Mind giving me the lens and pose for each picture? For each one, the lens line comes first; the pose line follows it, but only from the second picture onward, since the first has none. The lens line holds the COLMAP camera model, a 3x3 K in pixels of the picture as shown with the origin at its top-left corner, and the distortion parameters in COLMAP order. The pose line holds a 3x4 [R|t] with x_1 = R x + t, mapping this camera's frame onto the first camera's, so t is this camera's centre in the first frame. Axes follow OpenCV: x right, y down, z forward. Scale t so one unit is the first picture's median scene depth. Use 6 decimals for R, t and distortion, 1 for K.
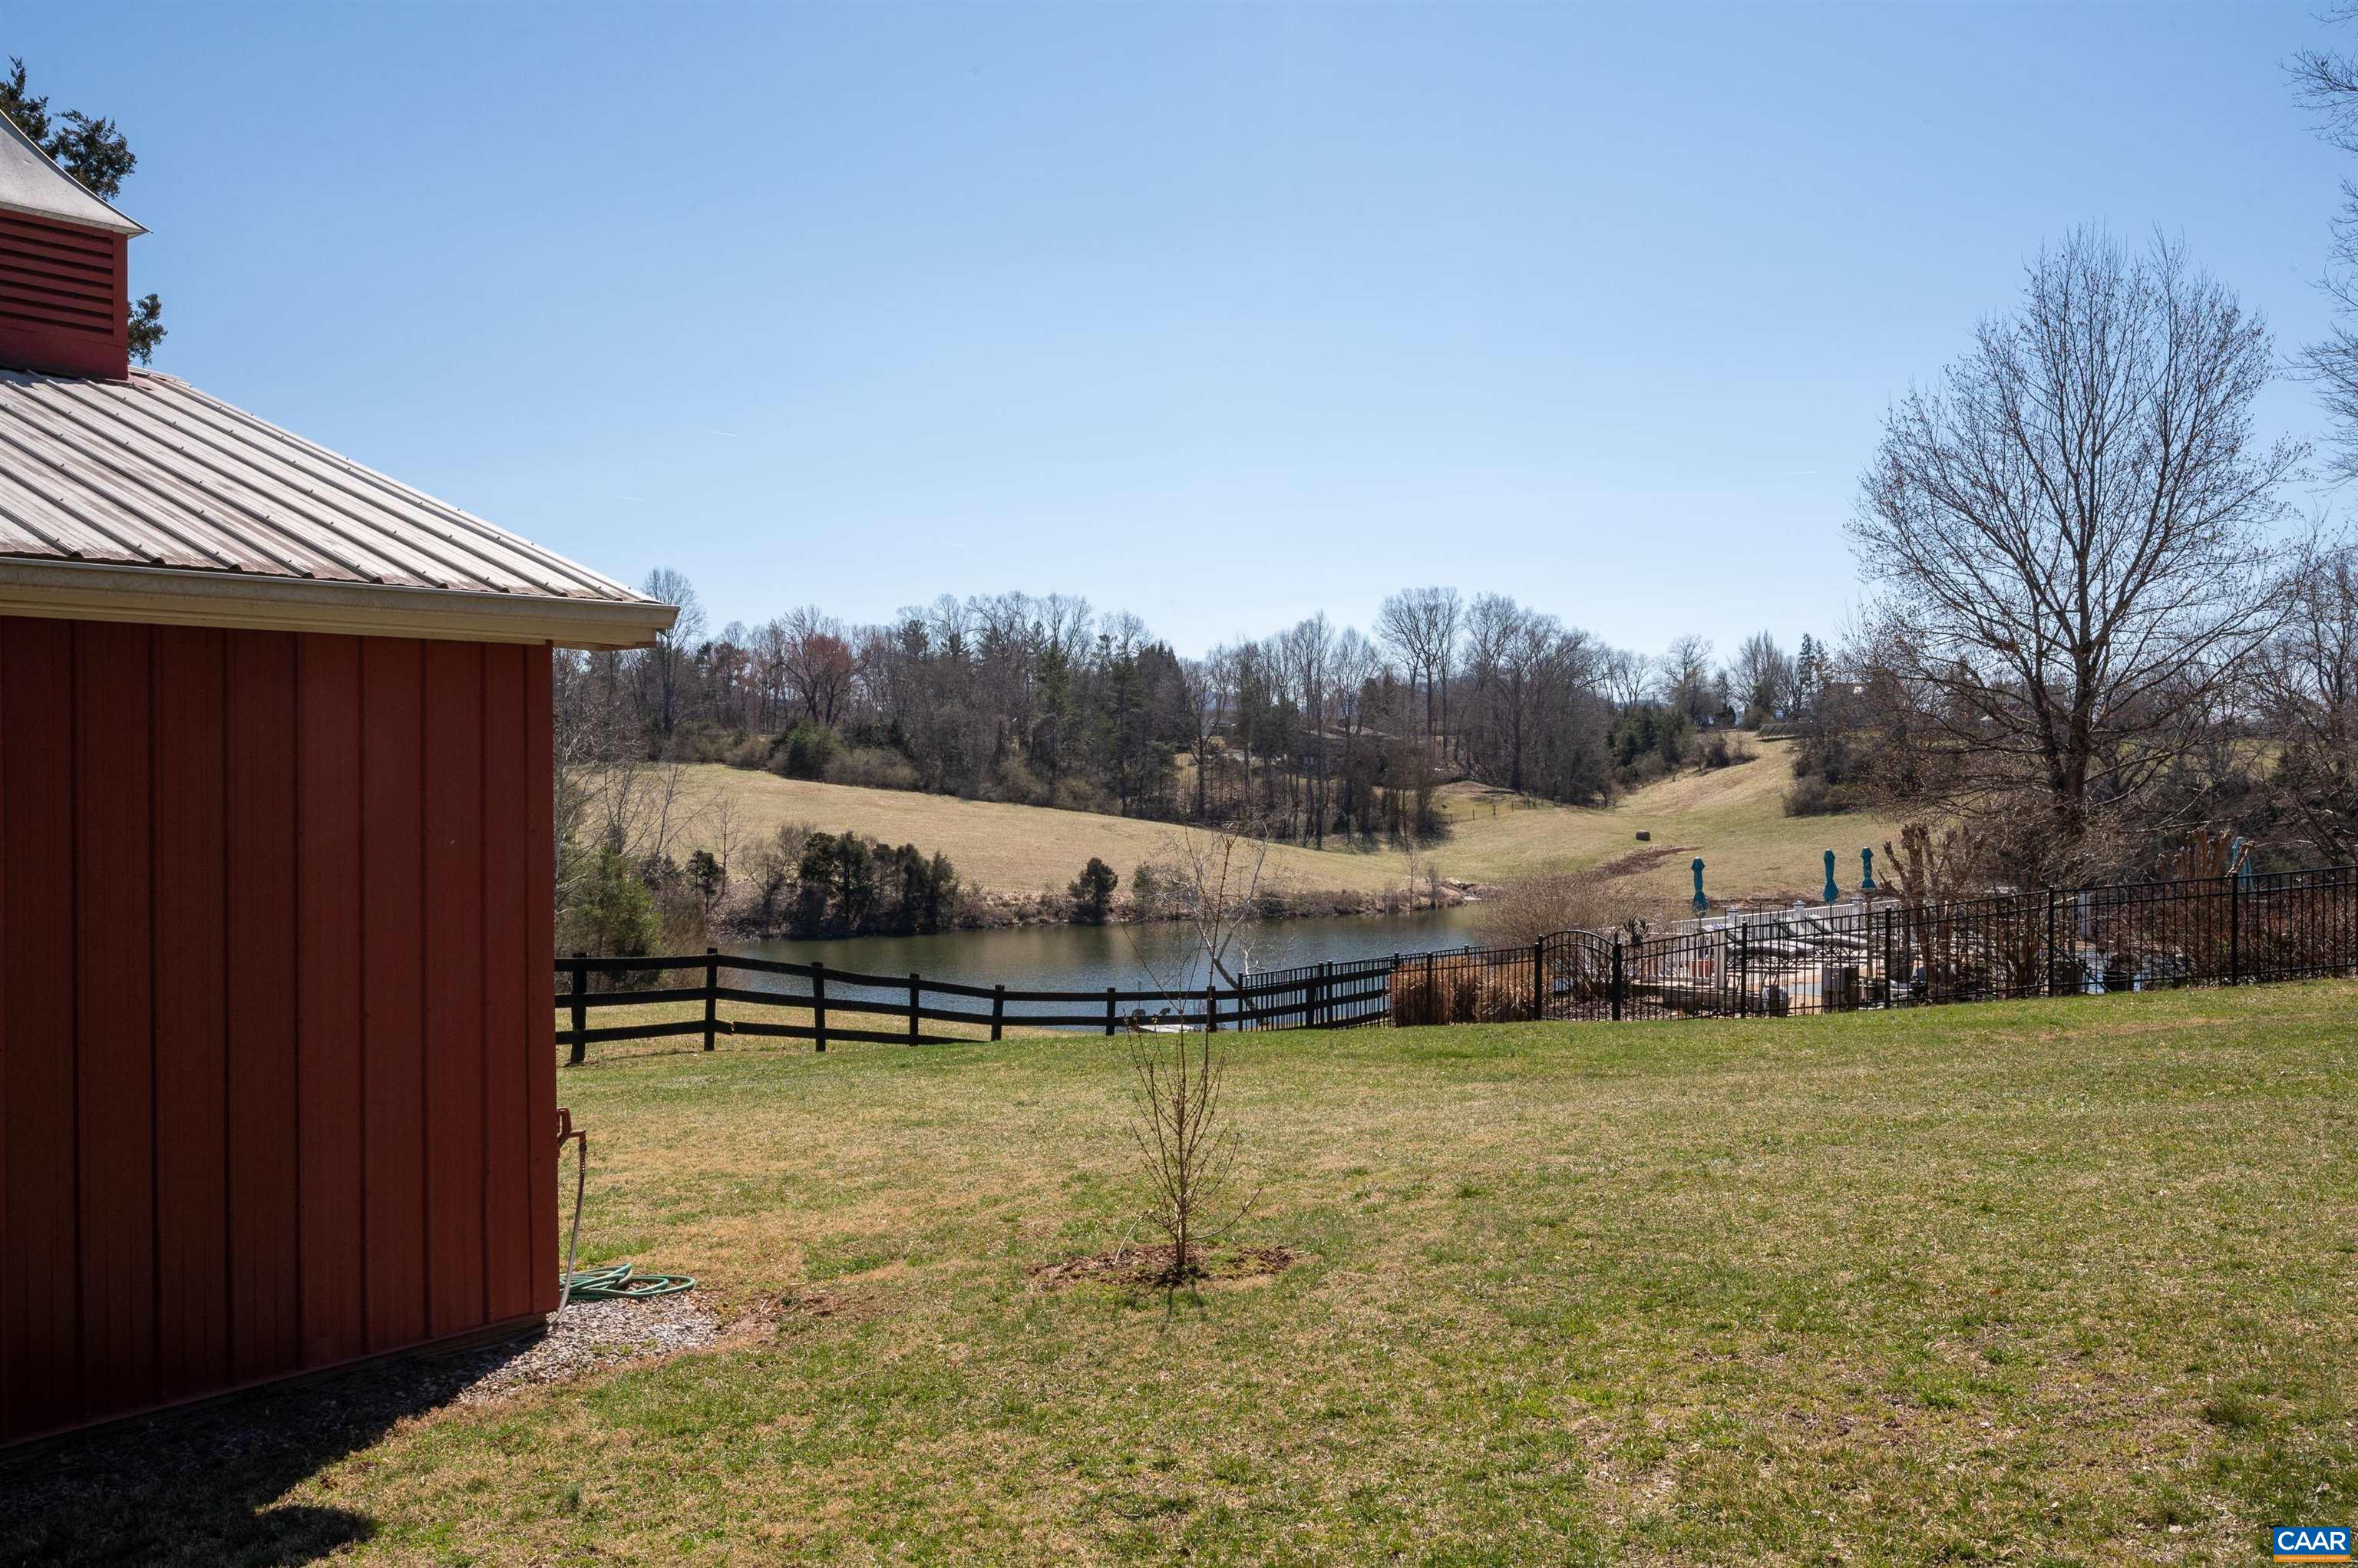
lens RADIAL K [[1962.0, 0, 1179.0], [0, 1962.0, 784.0], [0, 0, 1]] dist [-0.007964, -0.000835]
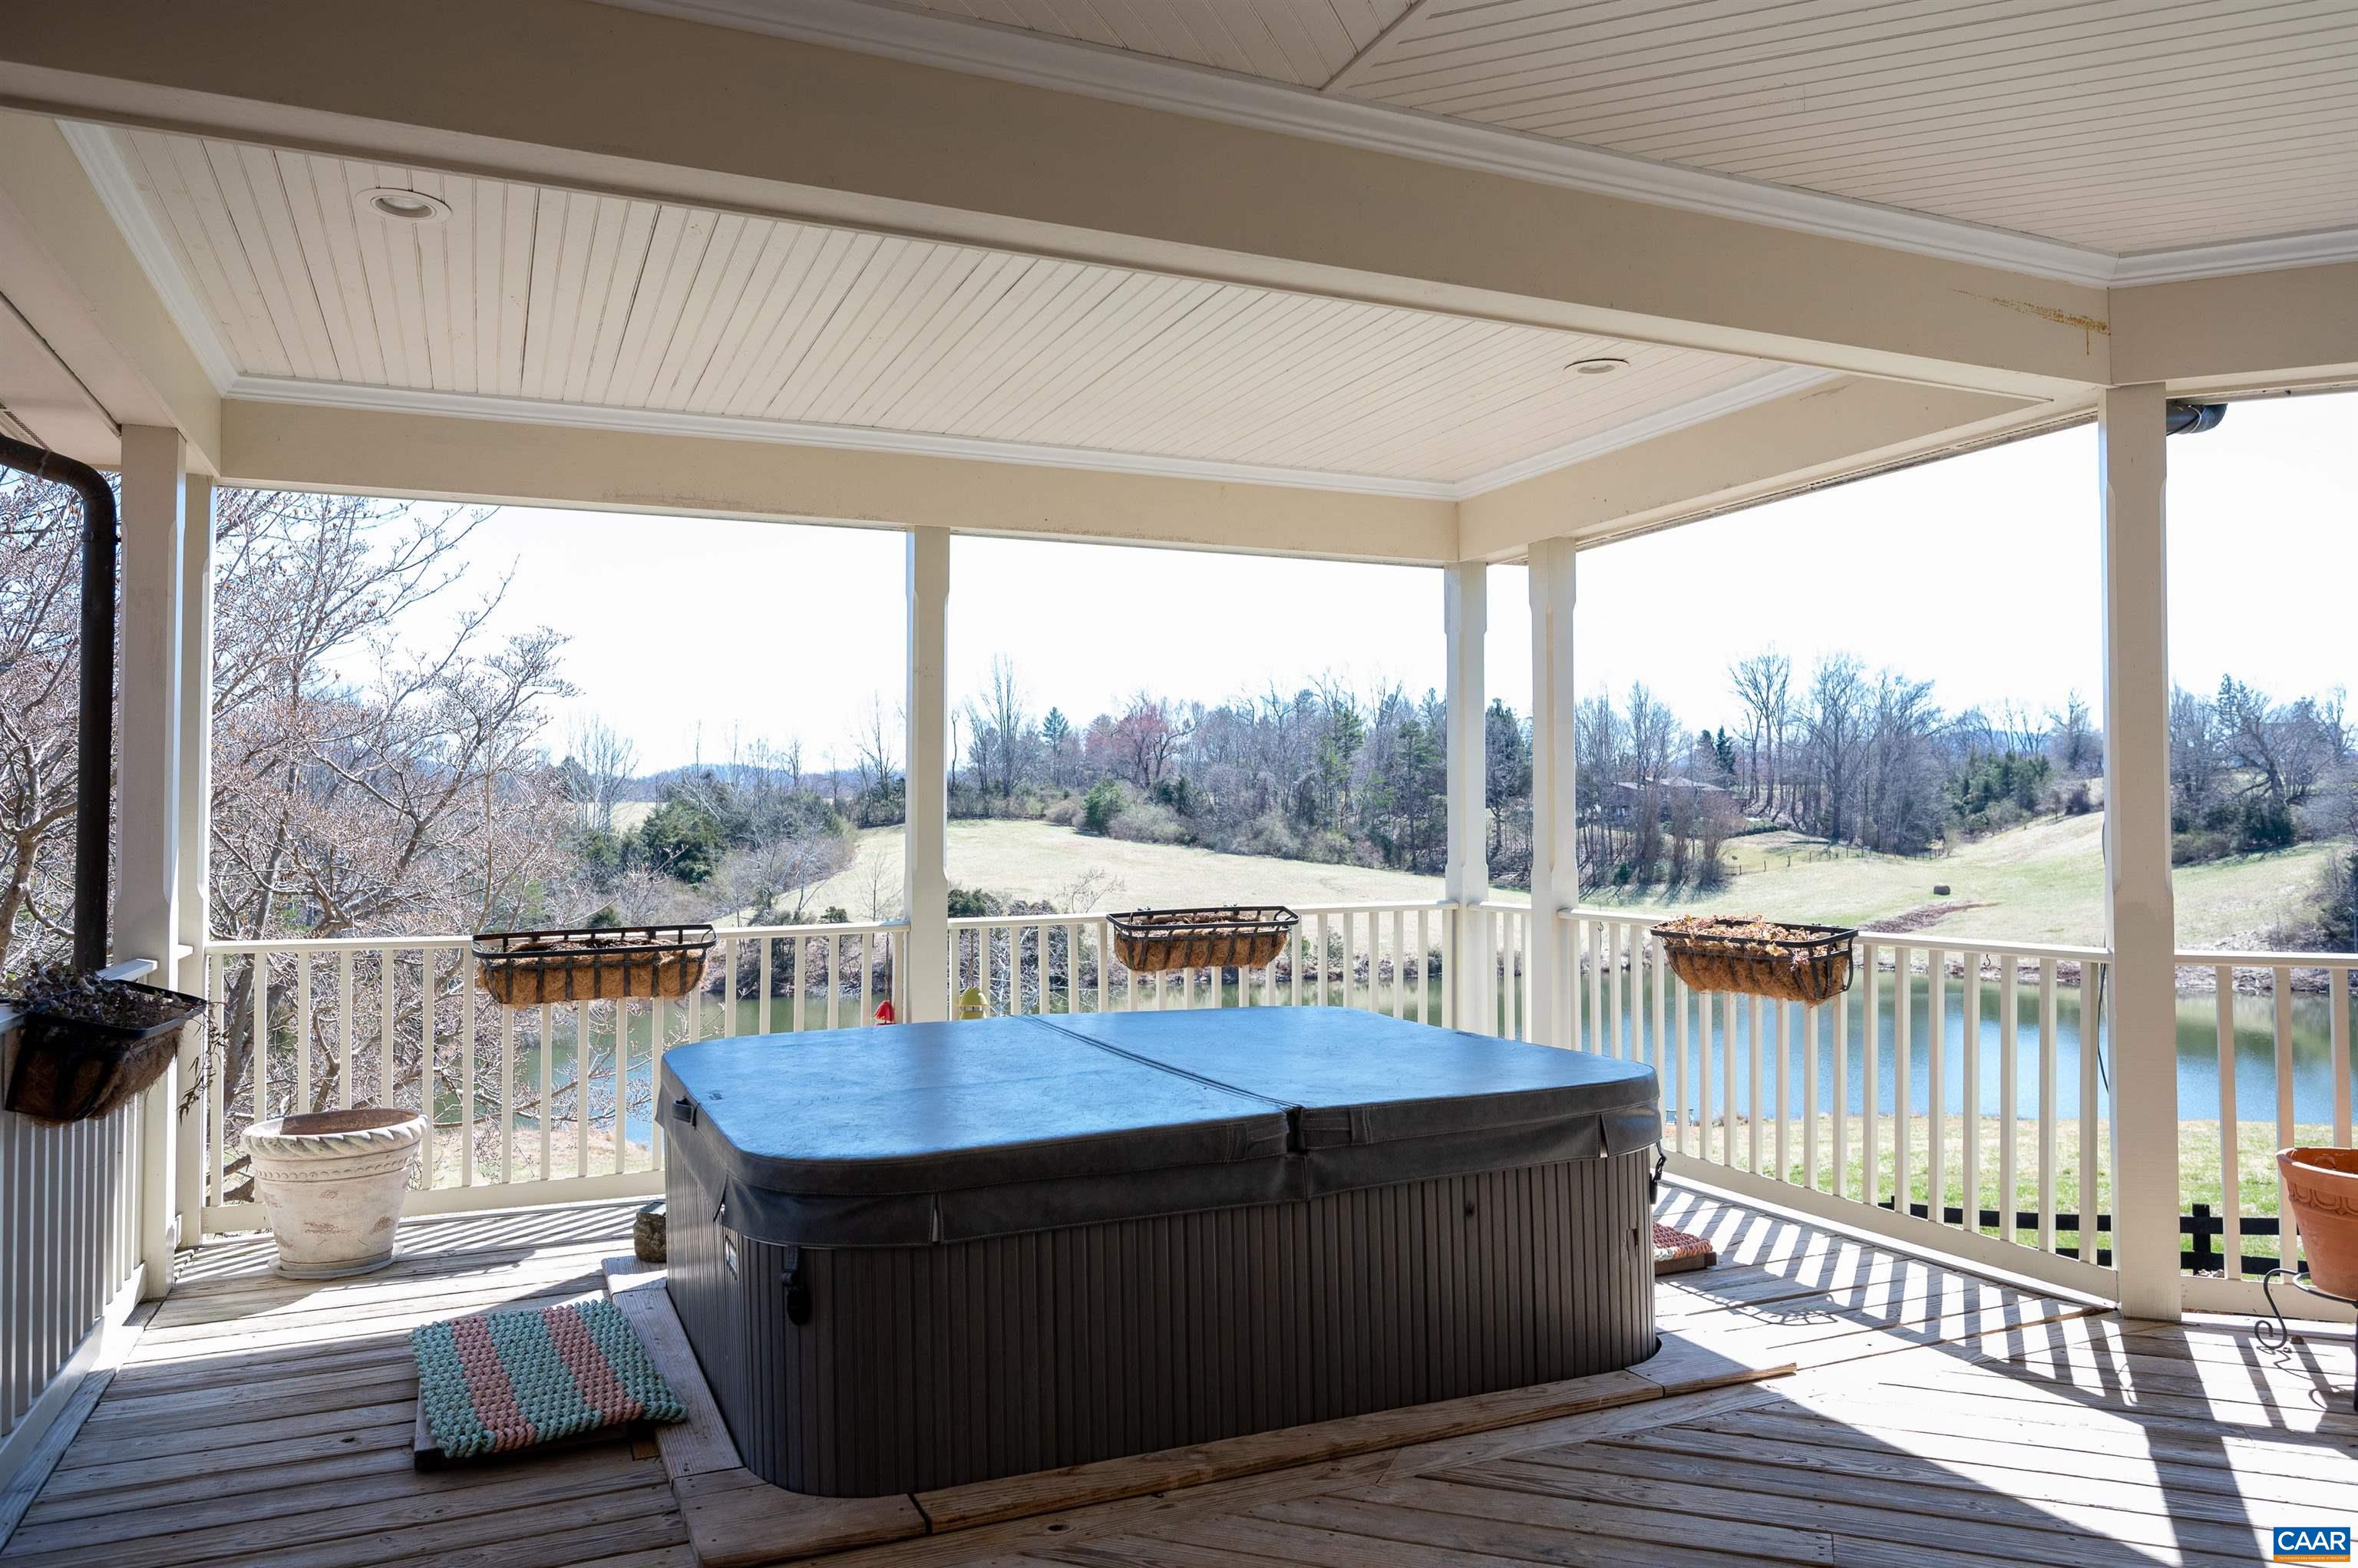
lens RADIAL K [[1614.4, 0, 1179.0], [0, 1614.4, 784.0], [0, 0, 1]] dist [-0.000996, -0.003696]
pose [[0.948557, -0.016333, -0.316186, 0.118915], [0.006732, 0.999483, -0.031434, -0.001890], [0.316536, 0.027688, 0.948176, 0.136494]]
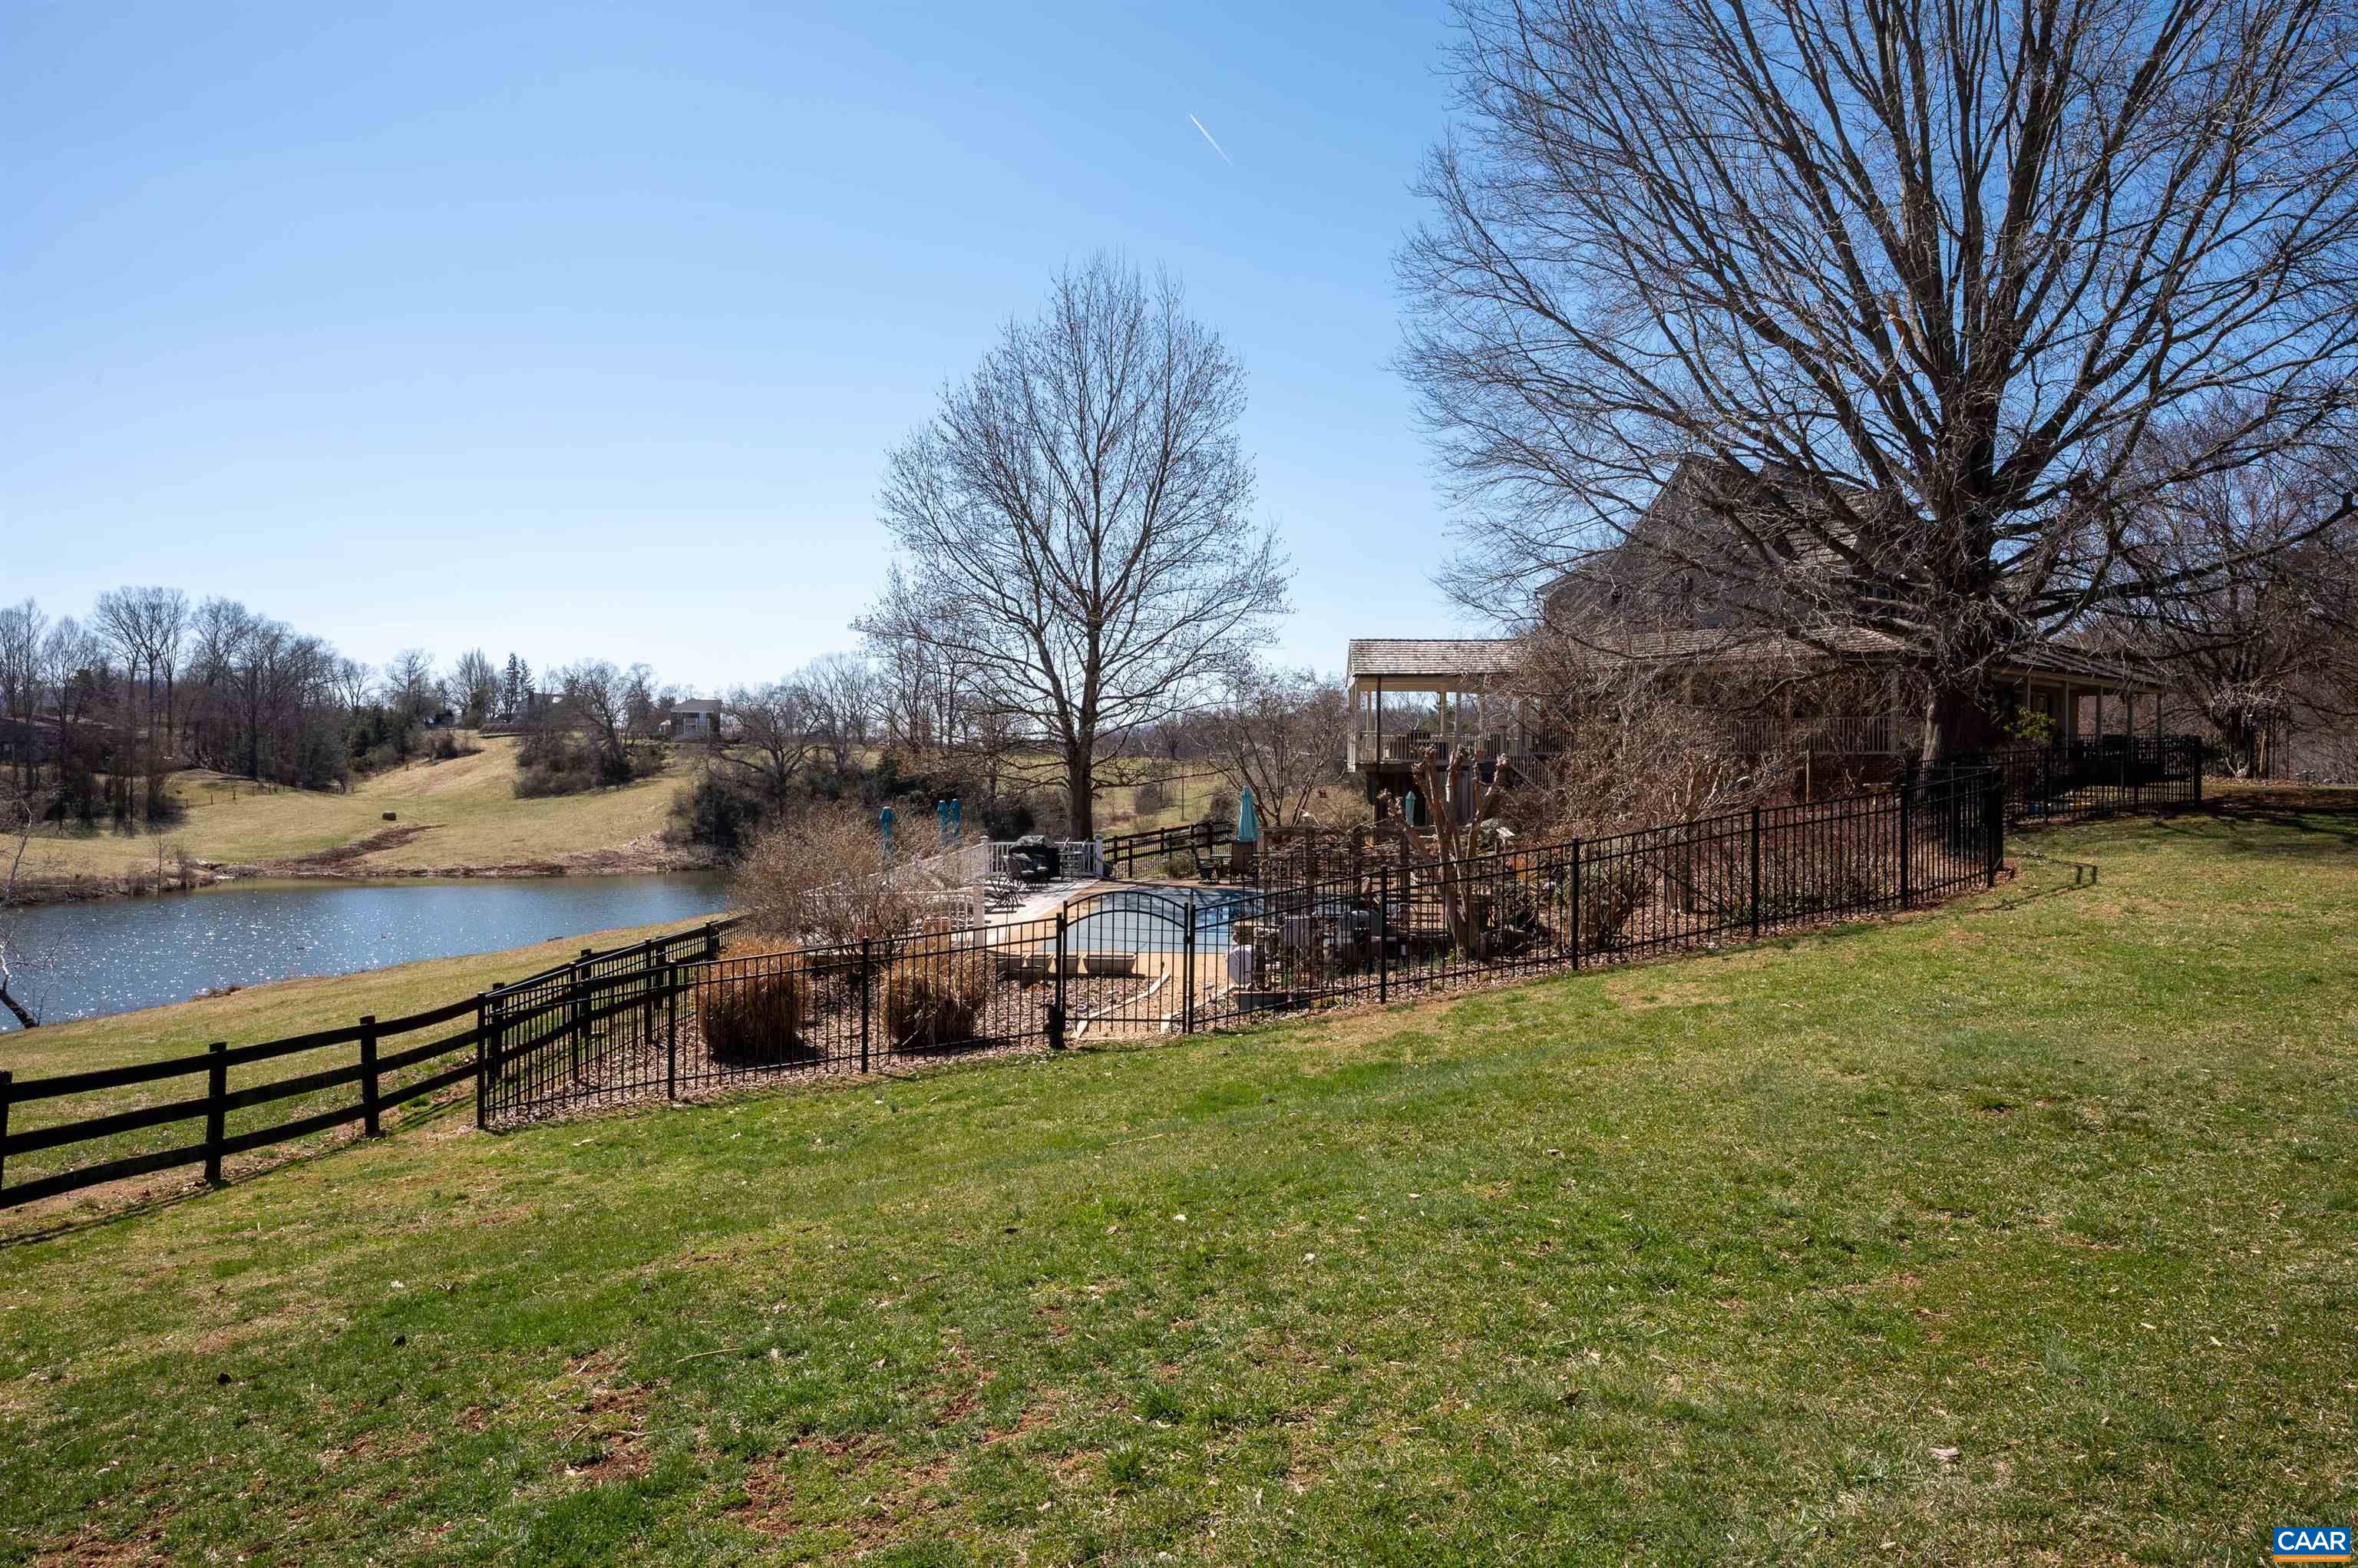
lens RADIAL K [[1454.4, 0, 1179.0], [0, 1454.4, 784.0], [0, 0, 1]] dist [0.006419, -0.000121]
pose [[0.725272, -0.003905, 0.688451, -0.013997], [0.000769, 0.999988, 0.004862, 0.003215], [-0.688462, -0.002997, 0.725266, 0.052649]]
